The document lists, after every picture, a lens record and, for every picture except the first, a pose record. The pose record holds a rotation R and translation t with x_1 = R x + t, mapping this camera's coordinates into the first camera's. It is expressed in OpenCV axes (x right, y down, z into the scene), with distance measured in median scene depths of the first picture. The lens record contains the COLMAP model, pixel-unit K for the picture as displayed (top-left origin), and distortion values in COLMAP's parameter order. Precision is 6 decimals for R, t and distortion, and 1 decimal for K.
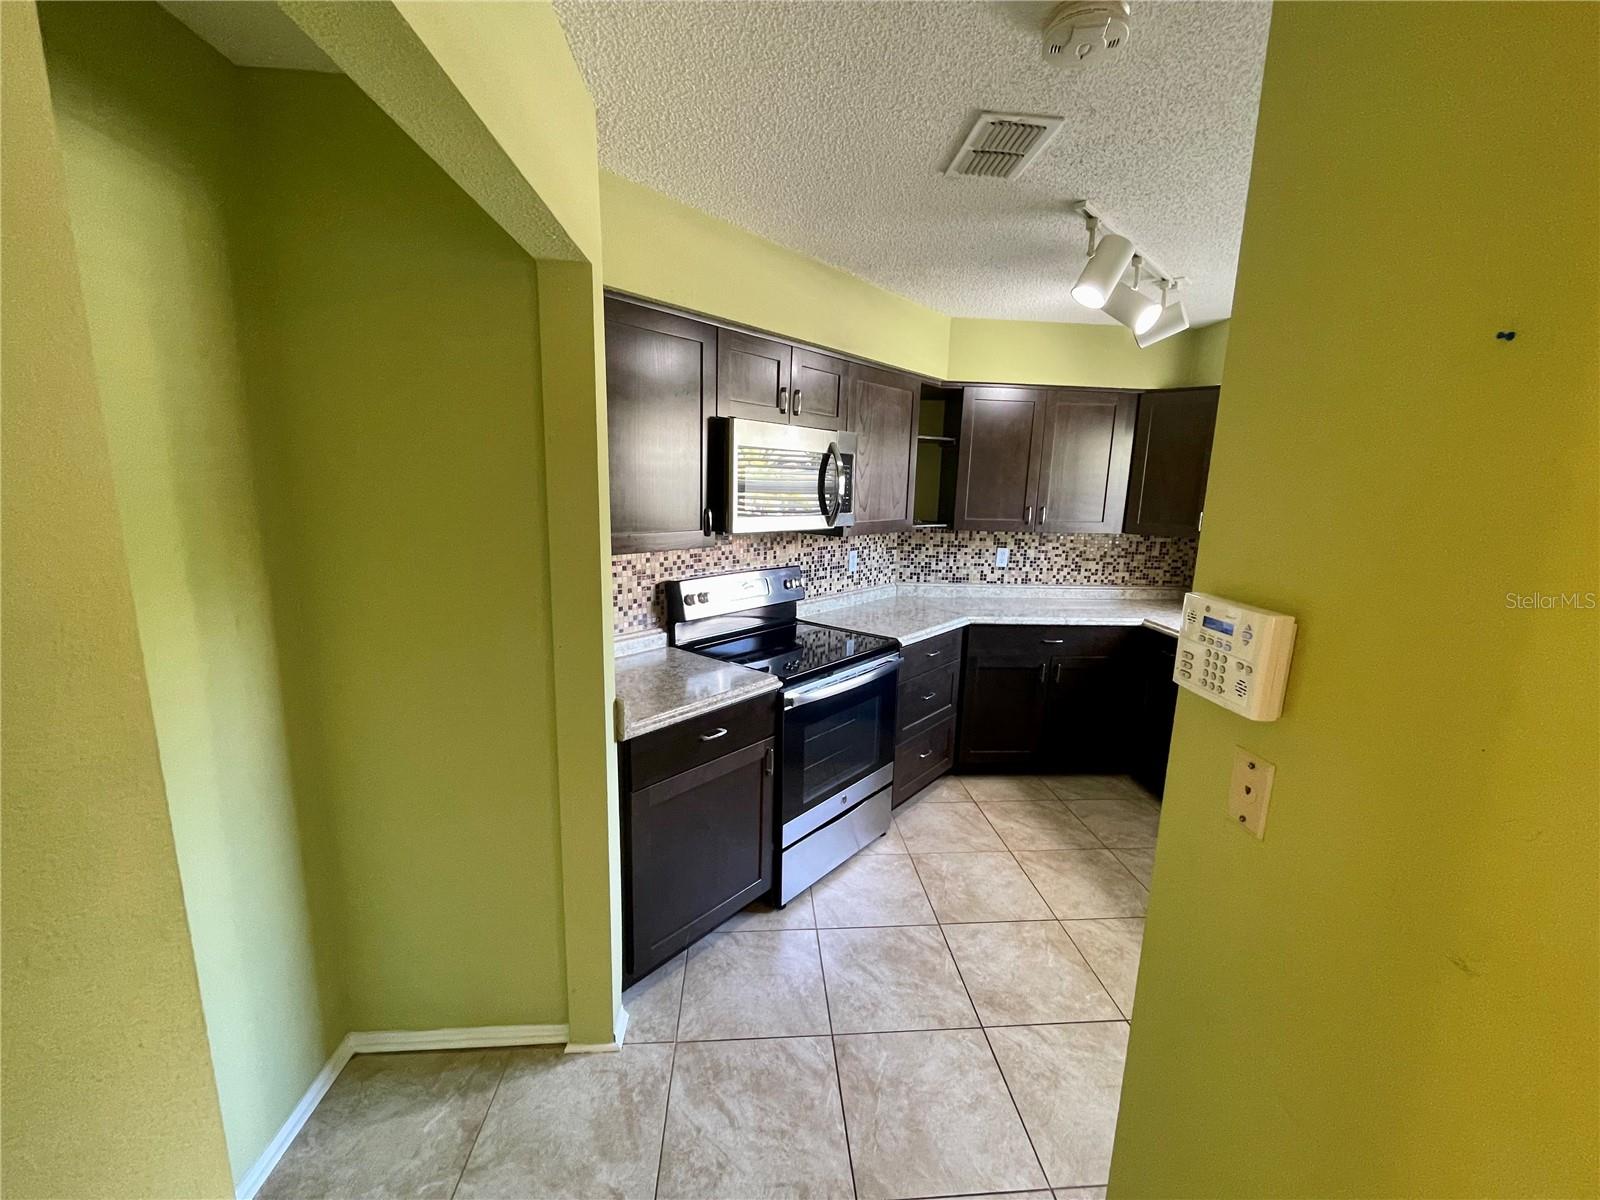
lens RADIAL K [[651.7, 0, 807.3], [0, 651.7, 600.2], [0, 0, 1]] dist [0.004702, 0.000078]
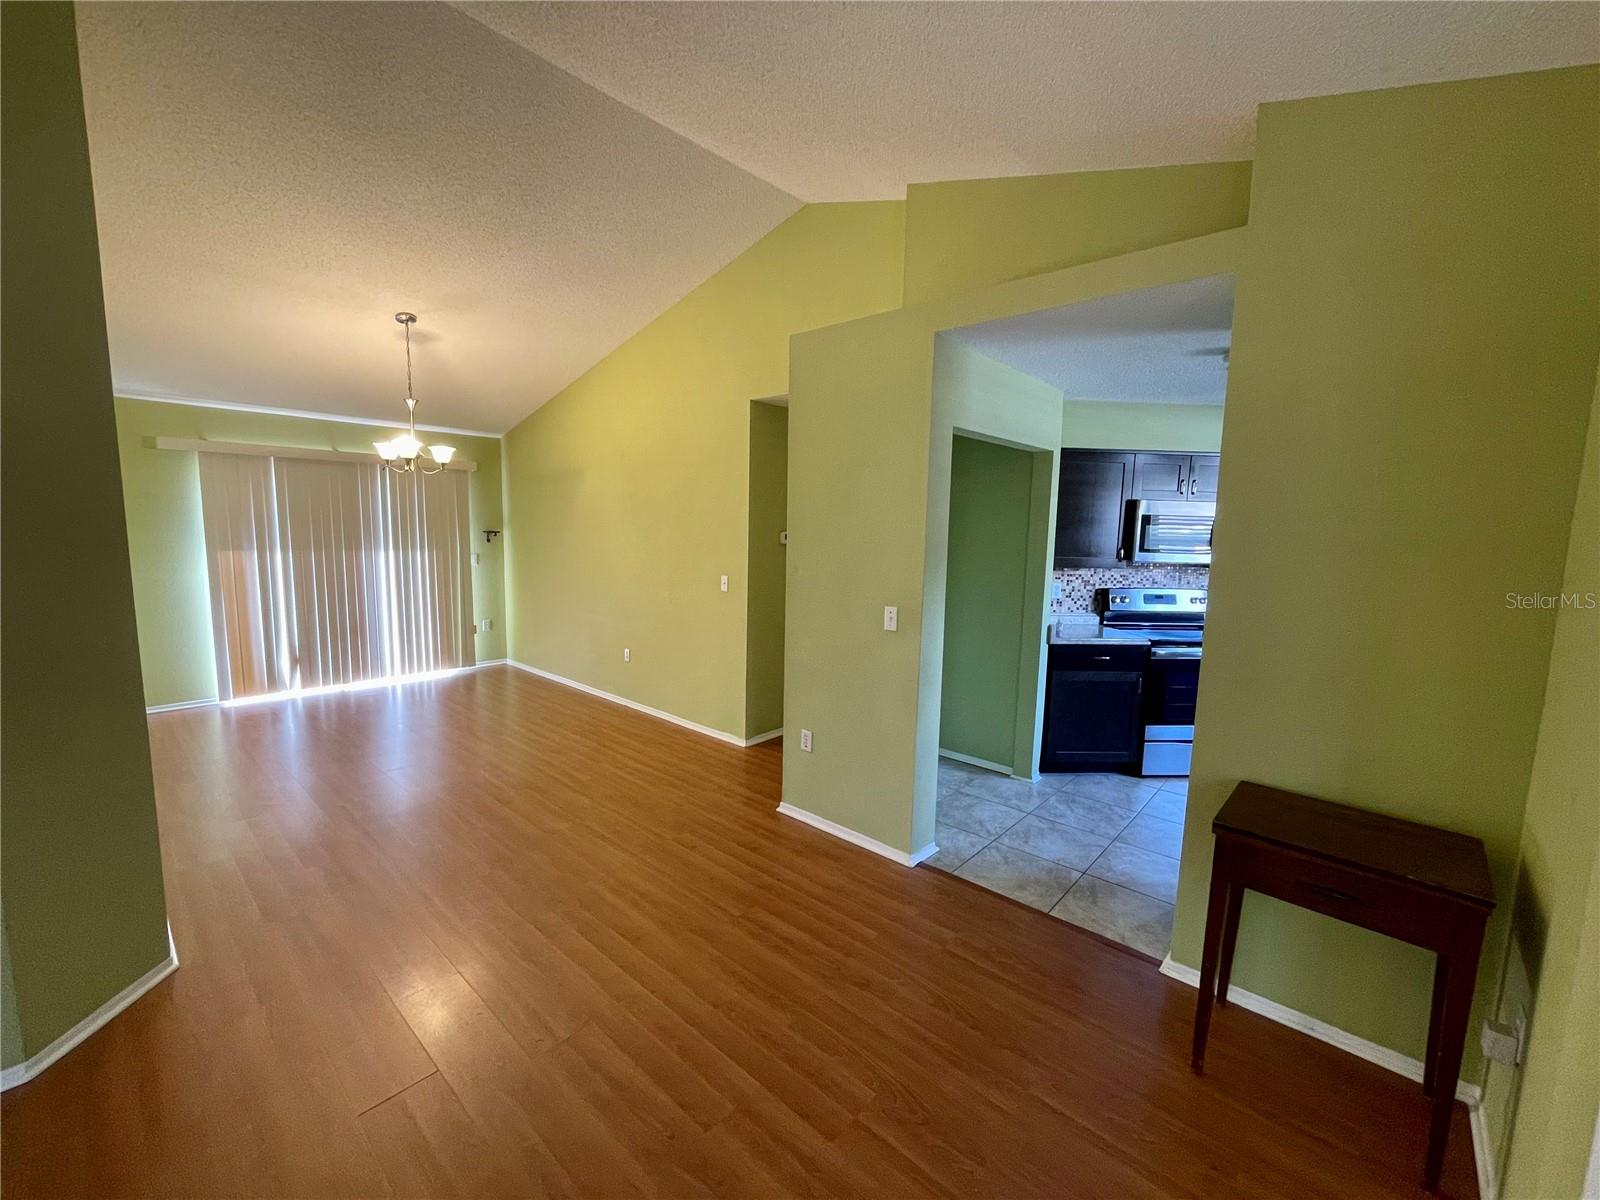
lens RADIAL K [[651.7, 0, 792.4], [0, 651.7, 600.0], [0, 0, 1]] dist [0.004702, 0.000078]
pose [[0.676273, 0.074160, -0.732909, 0.410333], [-0.134764, 0.990584, -0.024117, 0.125864], [0.724219, 0.115080, 0.679899, -0.653650]]
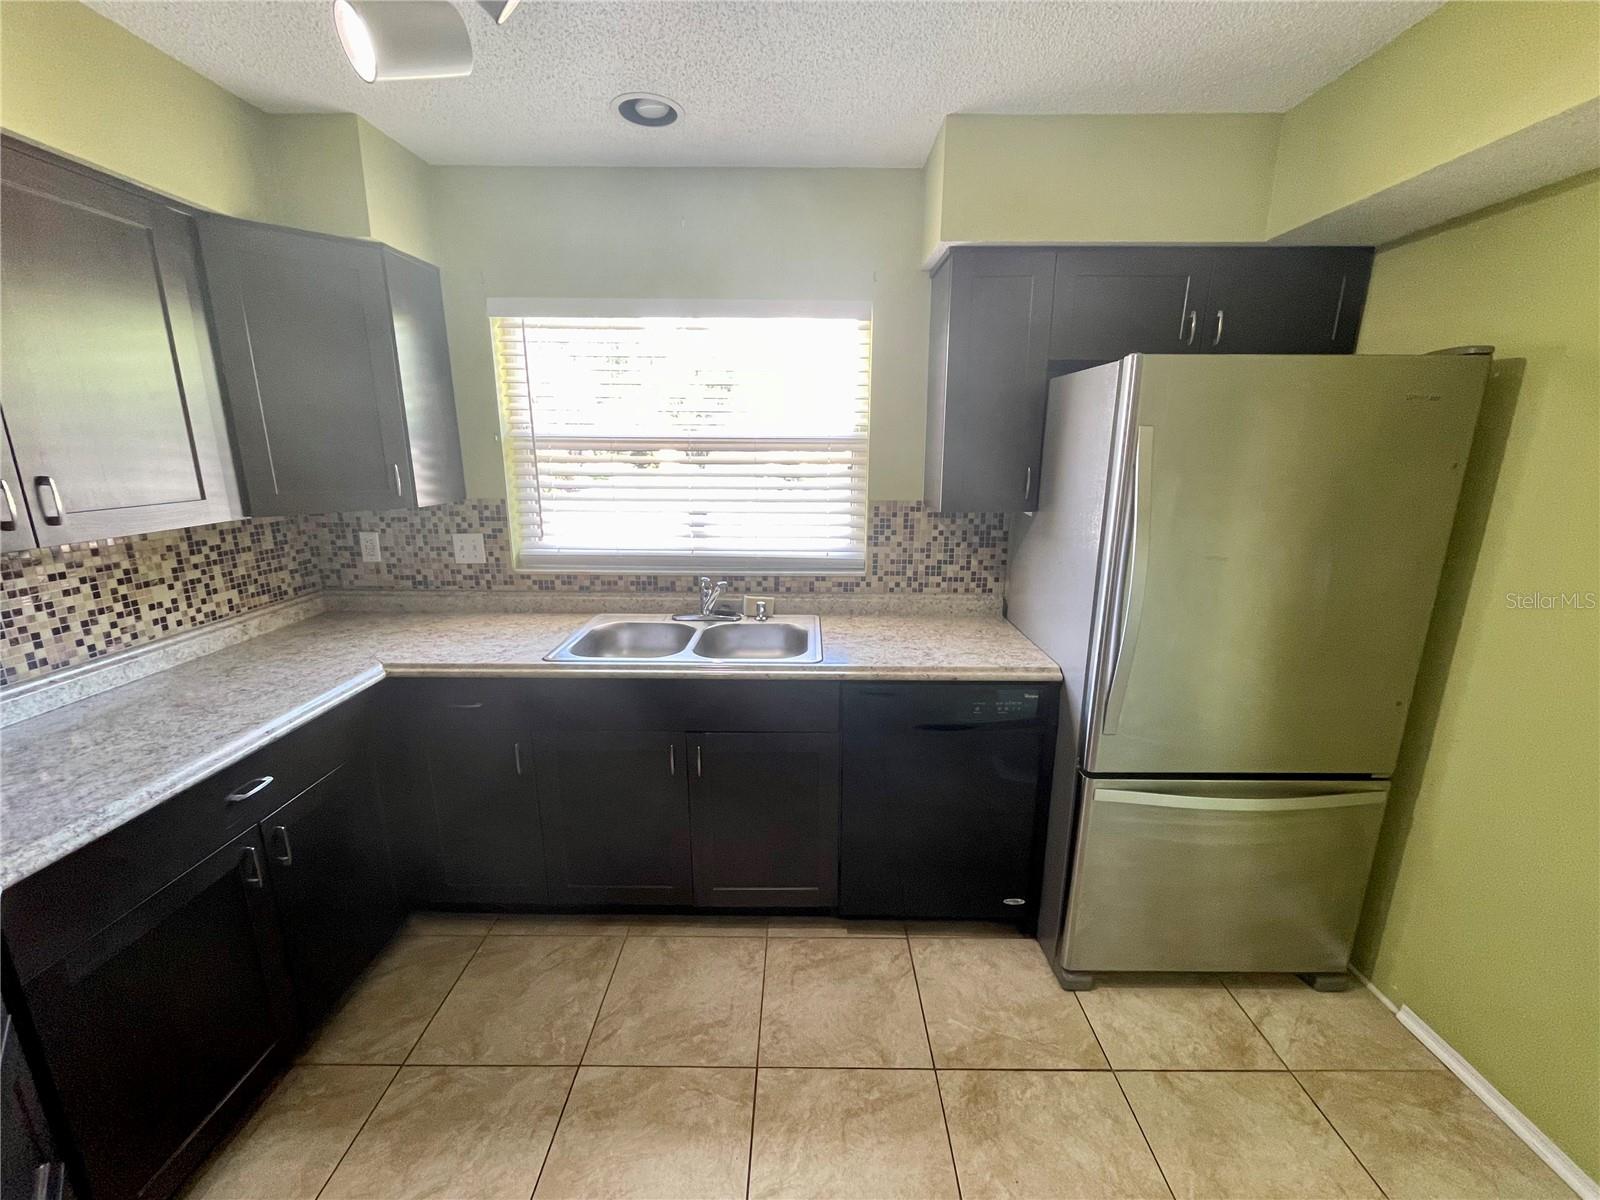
lens RADIAL K [[651.7, 0, 807.3], [0, 651.7, 597.6], [0, 0, 1]] dist [0.004702, 0.000078]
pose [[0.089713, -0.259056, 0.961687, 0.029451], [0.179502, 0.953974, 0.240233, -0.096382], [-0.979658, 0.151073, 0.132085, 0.577151]]
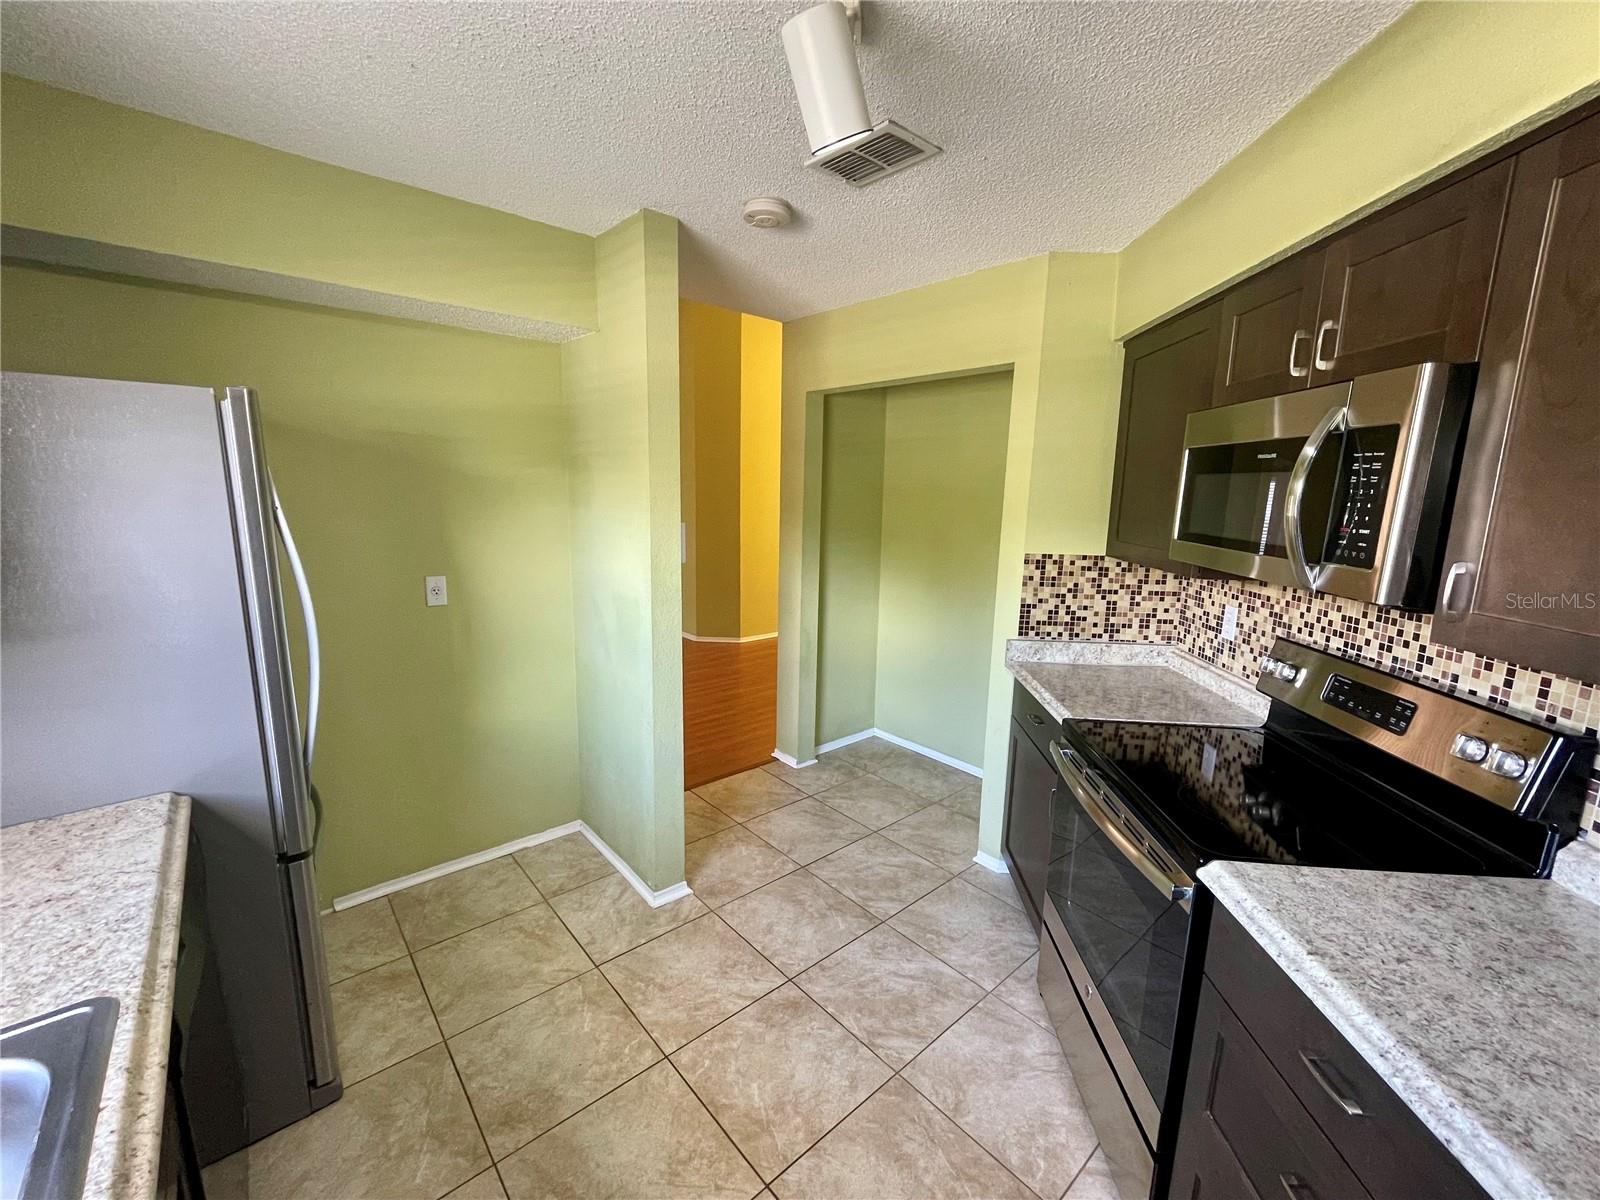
lens RADIAL K [[651.7, 0, 807.1], [0, 651.7, 599.9], [0, 0, 1]] dist [0.004702, 0.000078]
pose [[-0.799564, 0.059801, -0.597597, 0.496042], [-0.152383, 0.942269, 0.298175, -0.156303], [0.580928, 0.329474, -0.744291, 0.936123]]
